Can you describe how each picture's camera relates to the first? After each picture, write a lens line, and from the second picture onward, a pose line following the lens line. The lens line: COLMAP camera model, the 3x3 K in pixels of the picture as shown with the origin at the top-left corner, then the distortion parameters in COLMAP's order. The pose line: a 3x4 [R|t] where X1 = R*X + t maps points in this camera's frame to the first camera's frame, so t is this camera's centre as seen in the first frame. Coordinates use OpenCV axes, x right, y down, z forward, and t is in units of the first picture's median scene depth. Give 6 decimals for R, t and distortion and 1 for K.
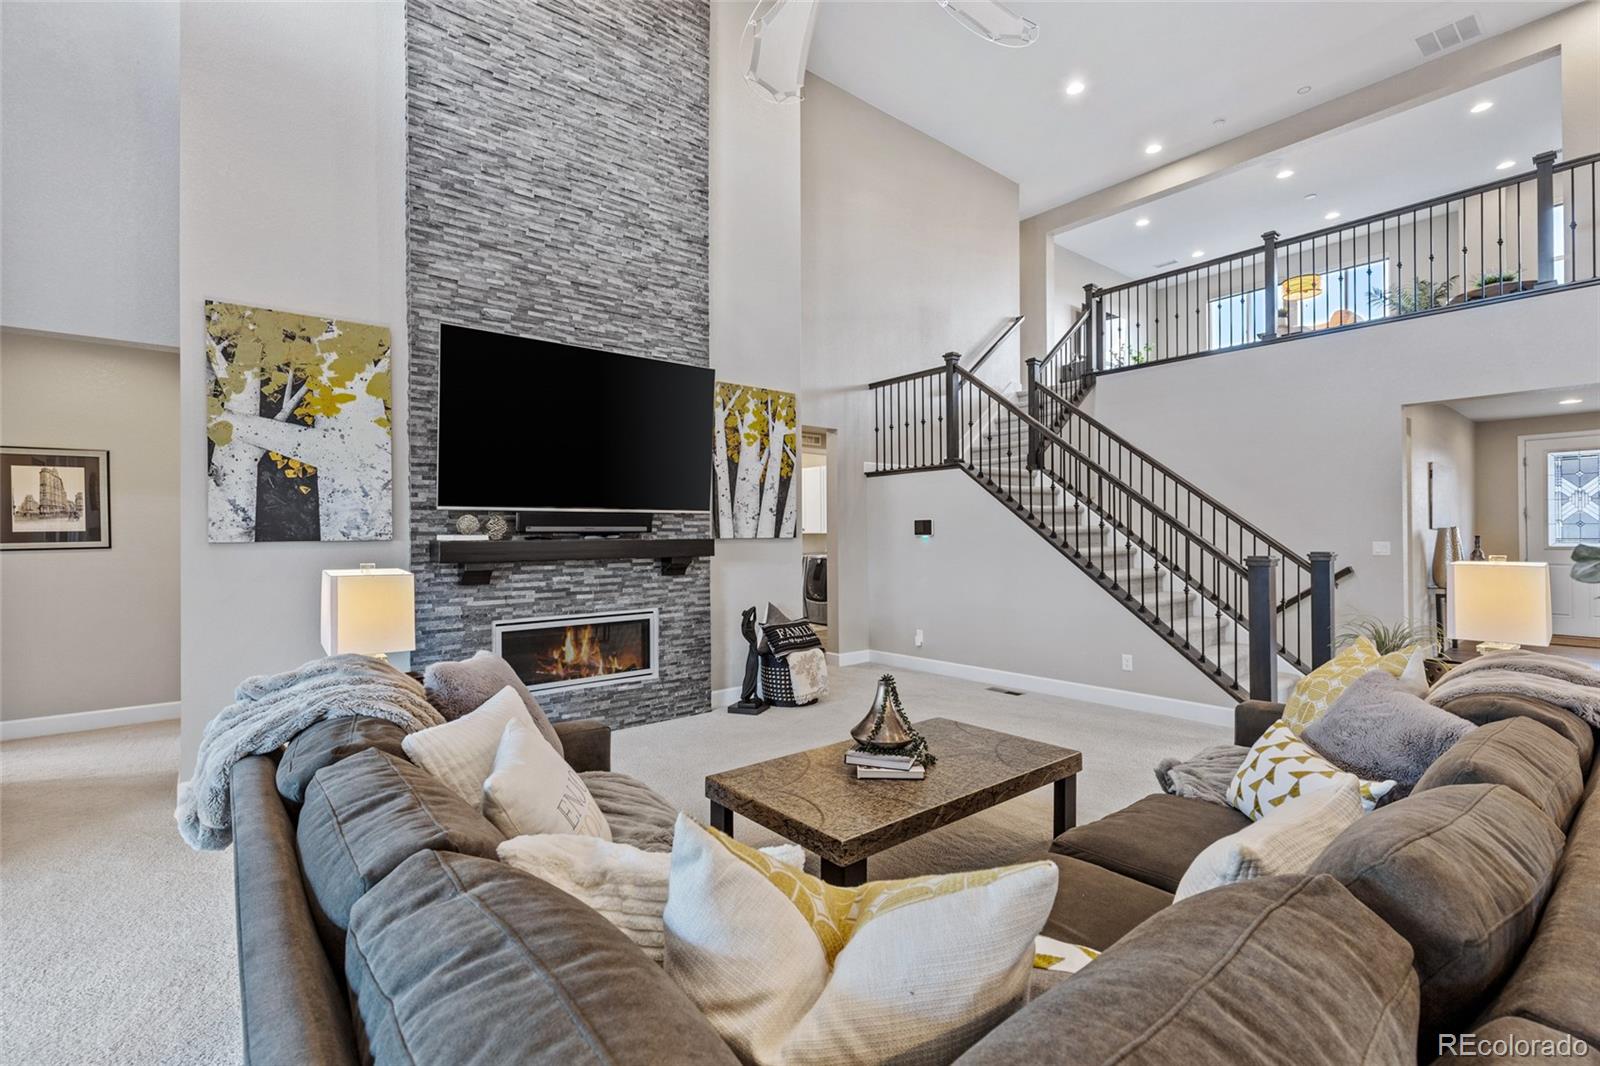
lens RADIAL K [[719.7, 0, 800.0], [0, 719.7, 531.5], [0, 0, 1]] dist [0.006917, -0.001622]
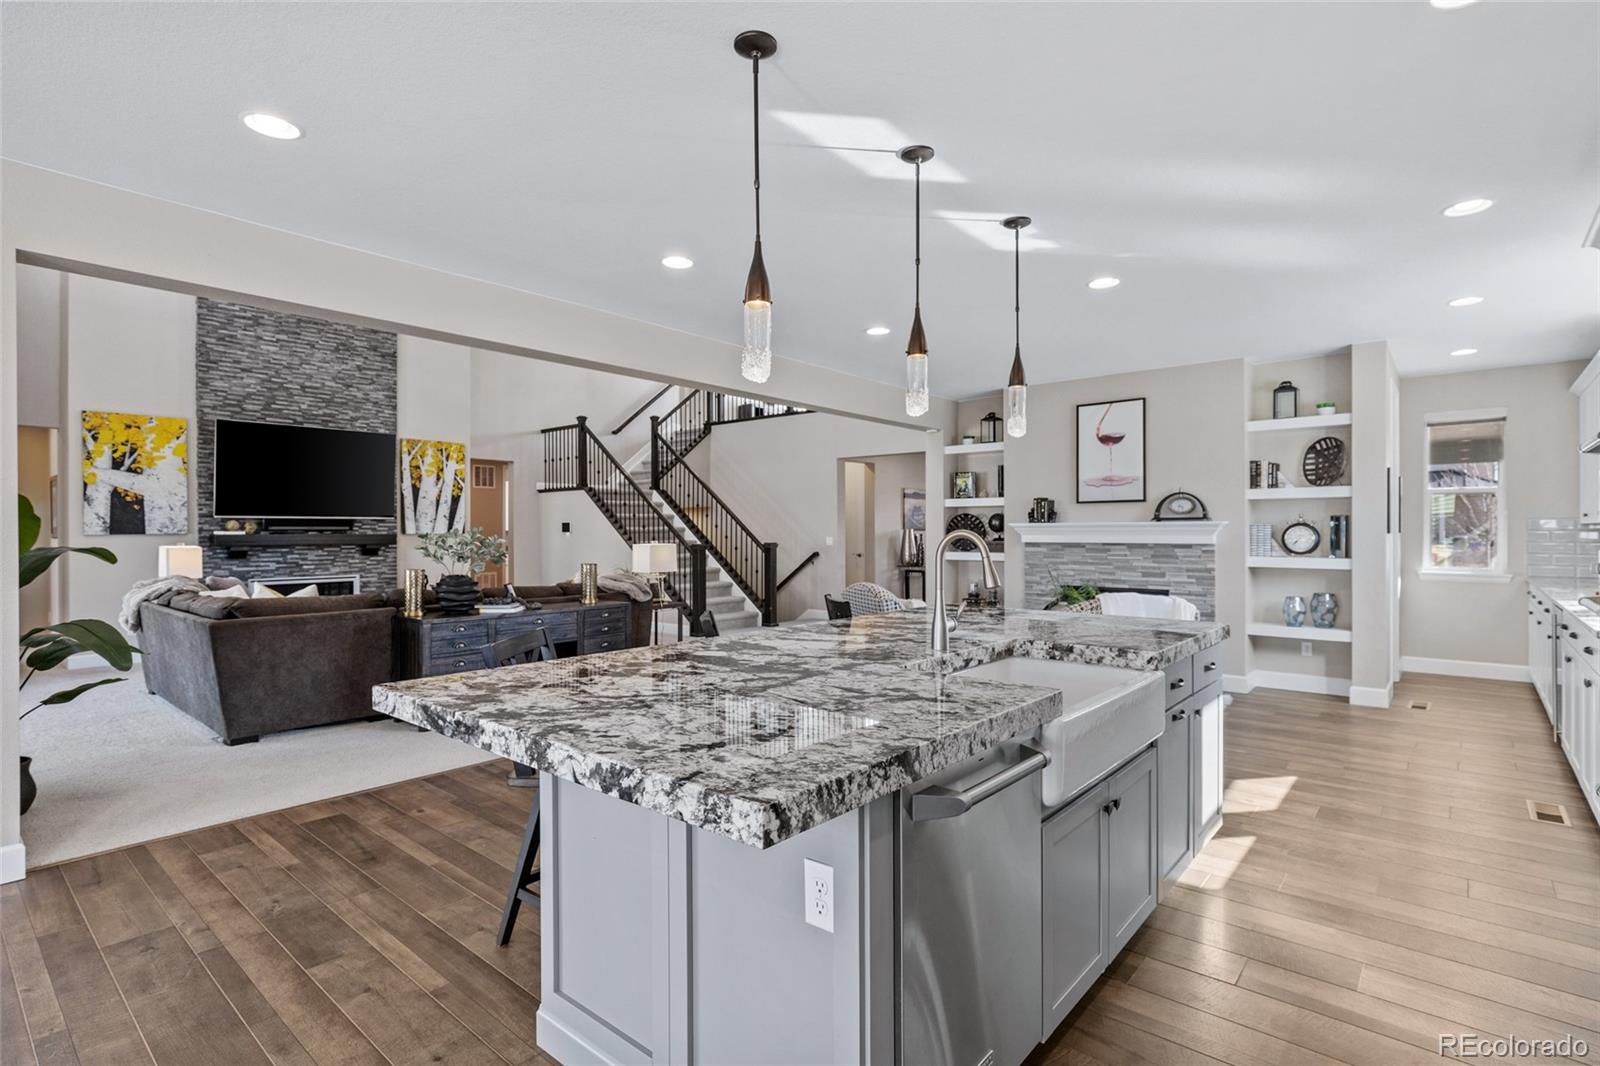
lens RADIAL K [[783.8, 0, 806.5], [0, 783.8, 533.1], [0, 0, 1]] dist [-0.006995, 0.001388]
pose [[0.984921, 0.004782, 0.172938, 0.550393], [-0.006065, 0.999958, 0.006891, -0.011472], [-0.172898, -0.007836, 0.984909, -1.051370]]
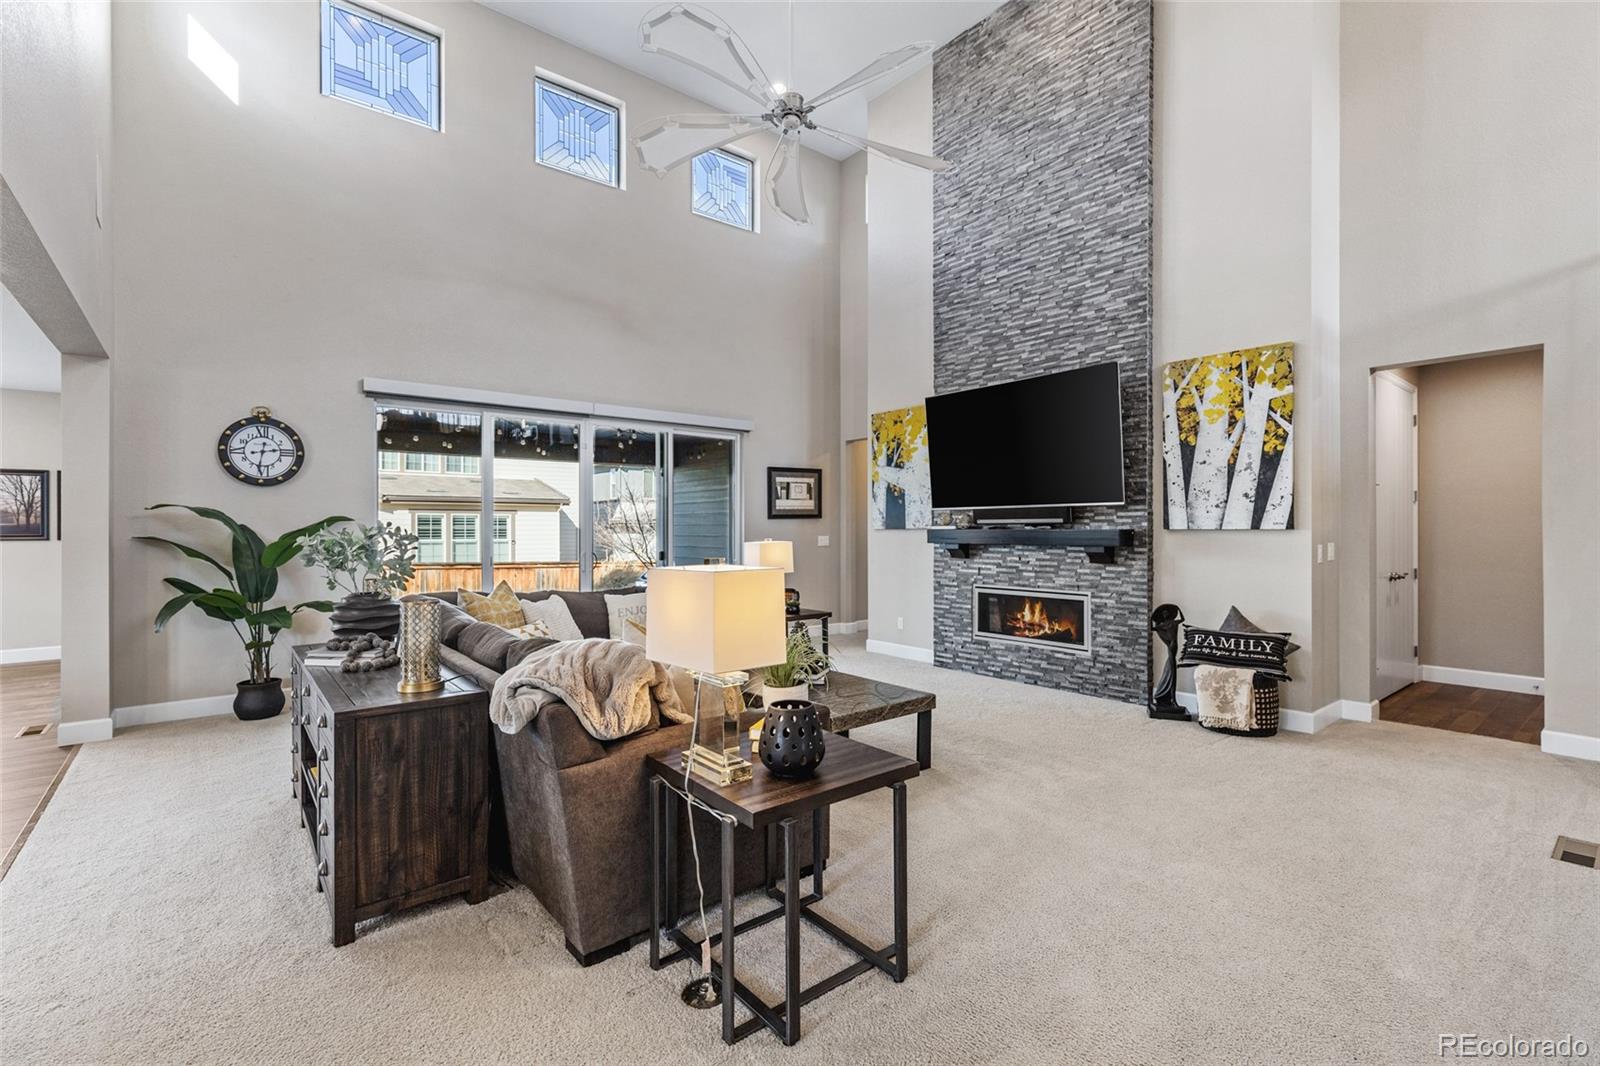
lens RADIAL K [[719.7, 0, 804.3], [0, 719.7, 523.8], [0, 0, 1]] dist [0.006917, -0.001622]
pose [[-0.006462, 0.001855, -0.999977, 0.953743], [0.010346, 0.999945, 0.001788, -0.004721], [0.999926, -0.010334, -0.006481, 0.602568]]
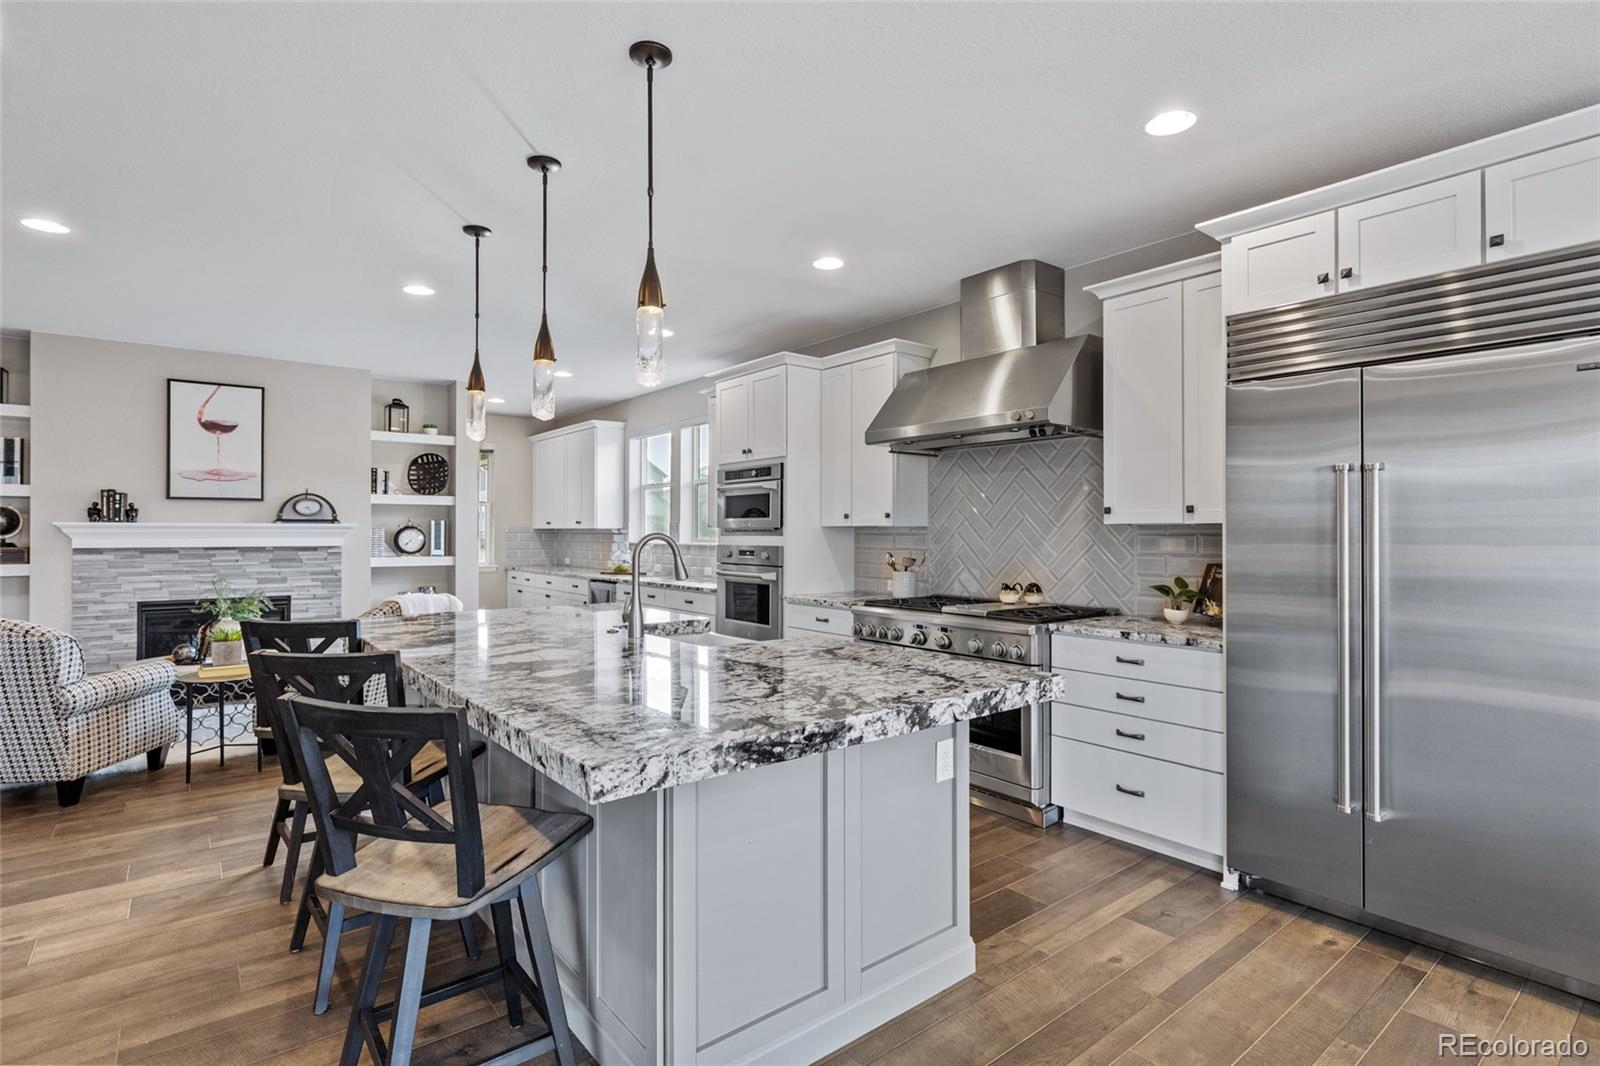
lens RADIAL K [[783.8, 0, 802.3], [0, 783.8, 526.3], [0, 0, 1]] dist [-0.006995, 0.001388]
pose [[0.021636, 0.015983, 0.999638, 0.130434], [-0.007258, 0.999848, -0.015829, -0.006680], [-0.999740, -0.006913, 0.021748, -0.687260]]
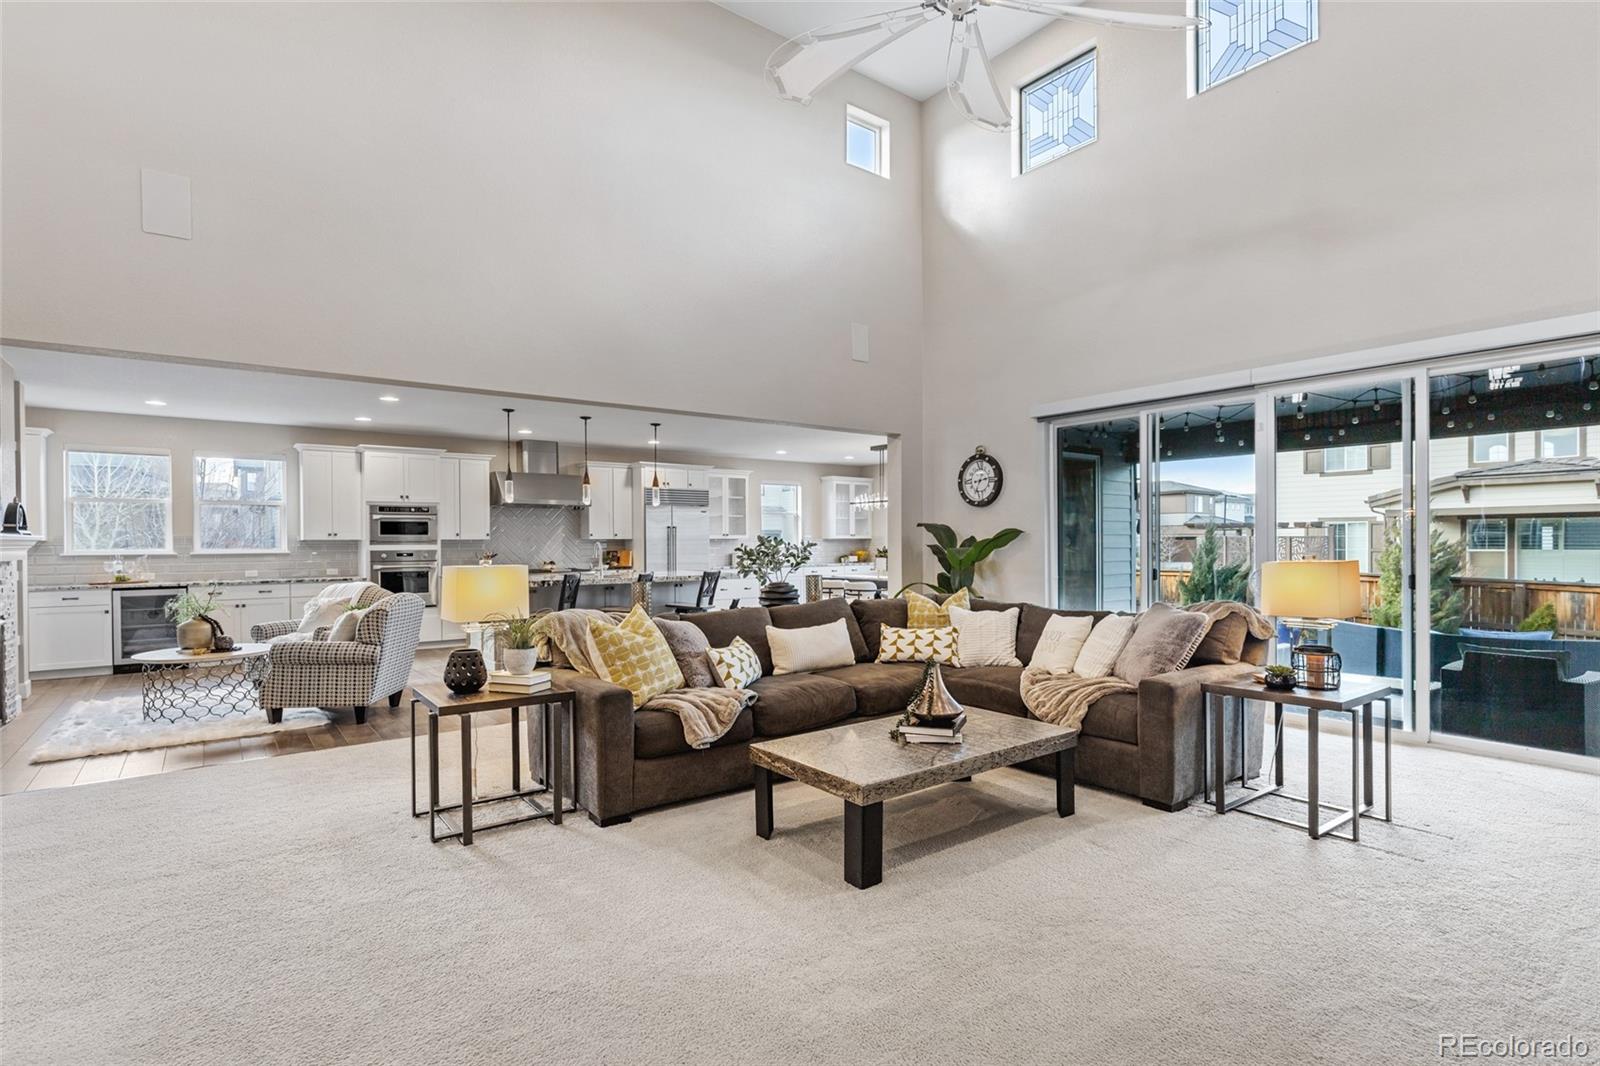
lens RADIAL K [[783.8, 0, 811.0], [0, 783.8, 547.8], [0, 0, 1]] dist [-0.006995, 0.001388]
pose [[-0.999536, 0.012899, 0.027604, 0.169624], [0.012934, 0.999916, 0.001099, 0.008338], [-0.027587, 0.001456, -0.999618, 1.345555]]
